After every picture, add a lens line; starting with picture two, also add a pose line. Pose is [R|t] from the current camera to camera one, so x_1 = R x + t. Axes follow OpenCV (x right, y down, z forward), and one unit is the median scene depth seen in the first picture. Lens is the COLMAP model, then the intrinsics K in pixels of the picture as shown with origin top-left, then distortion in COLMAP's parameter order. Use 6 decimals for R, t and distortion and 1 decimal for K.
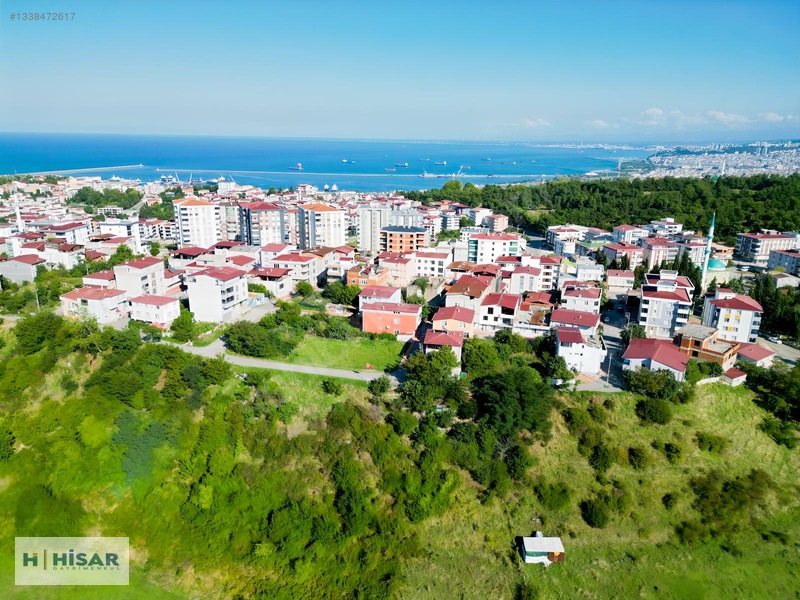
lens RADIAL K [[558.0, 0, 398.3], [0, 558.0, 297.5], [0, 0, 1]] dist [0.092252, -0.109876]
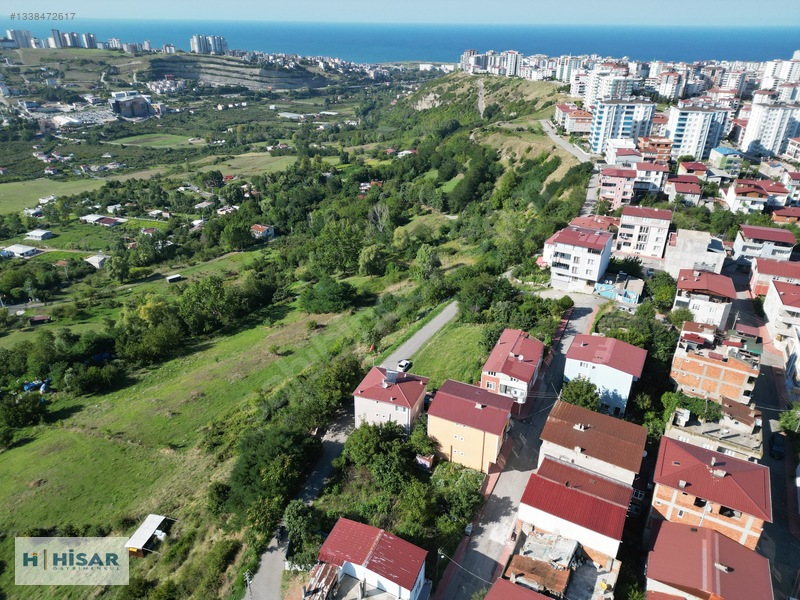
lens RADIAL K [[557.8, 0, 398.6], [0, 557.8, 300.8], [0, 0, 1]] dist [0.072798, -0.074907]
pose [[-0.215043, 0.420486, -0.881447, 0.442834], [-0.284361, 0.836496, 0.468417, -0.235456], [0.934289, 0.351379, -0.060313, 0.699414]]
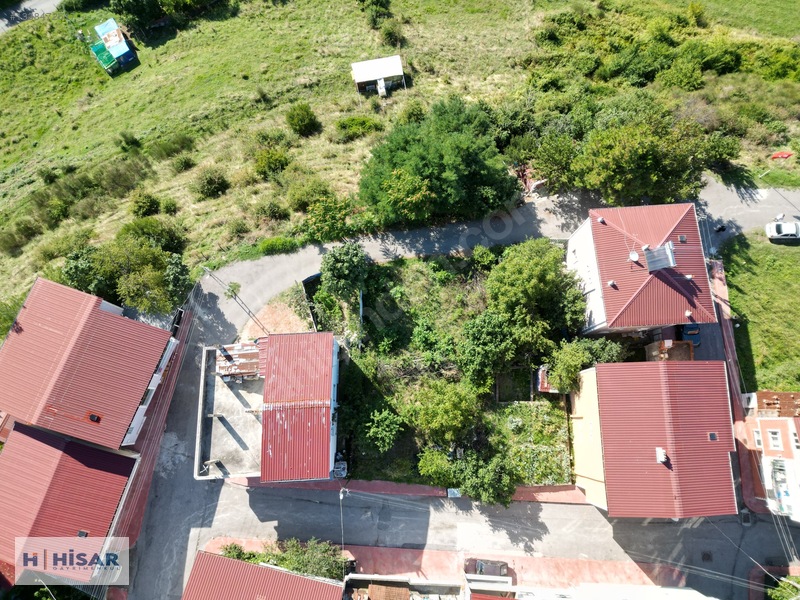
lens RADIAL K [[557.8, 0, 398.6], [0, 557.8, 300.8], [0, 0, 1]] dist [0.072798, -0.074907]
pose [[-0.976440, 0.205600, -0.065526, 0.181713], [-0.080962, -0.067577, 0.994424, -0.184737], [0.200026, 0.976300, 0.082631, 0.664558]]
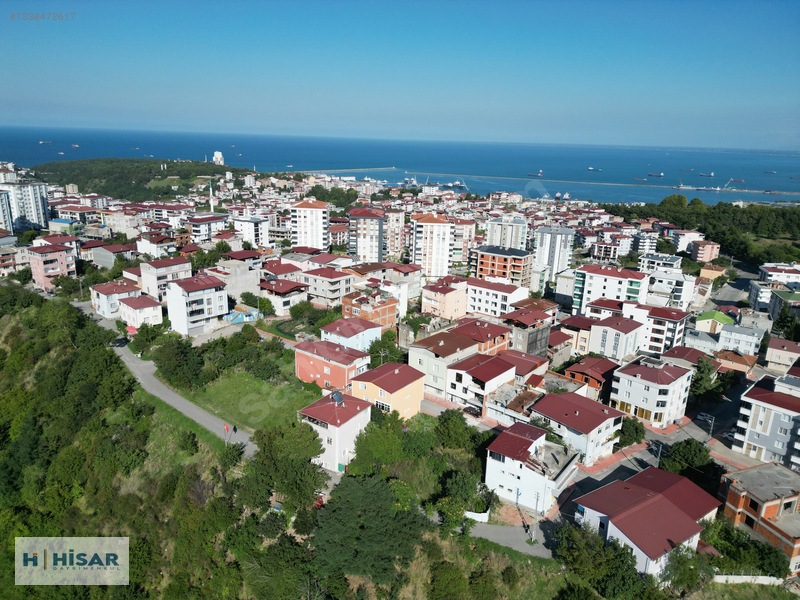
lens RADIAL K [[558.0, 0, 398.3], [0, 558.0, 297.5], [0, 0, 1]] dist [0.092252, -0.109876]
pose [[0.909622, 0.126886, -0.395585, 0.296608], [-0.130745, 0.991265, 0.017314, -0.066159], [0.394327, 0.035972, 0.918266, 0.240820]]
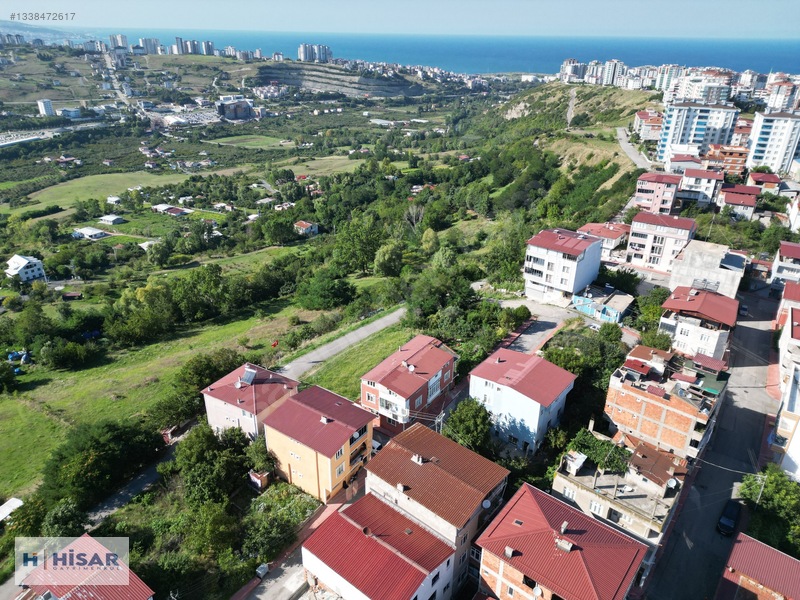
lens RADIAL K [[557.8, 0, 398.6], [0, 557.8, 300.8], [0, 0, 1]] dist [0.072798, -0.074907]
pose [[-0.383929, 0.380409, -0.841360, 0.335408], [-0.276165, 0.822176, 0.497755, -0.235684], [0.881097, 0.423457, -0.210602, 0.845296]]
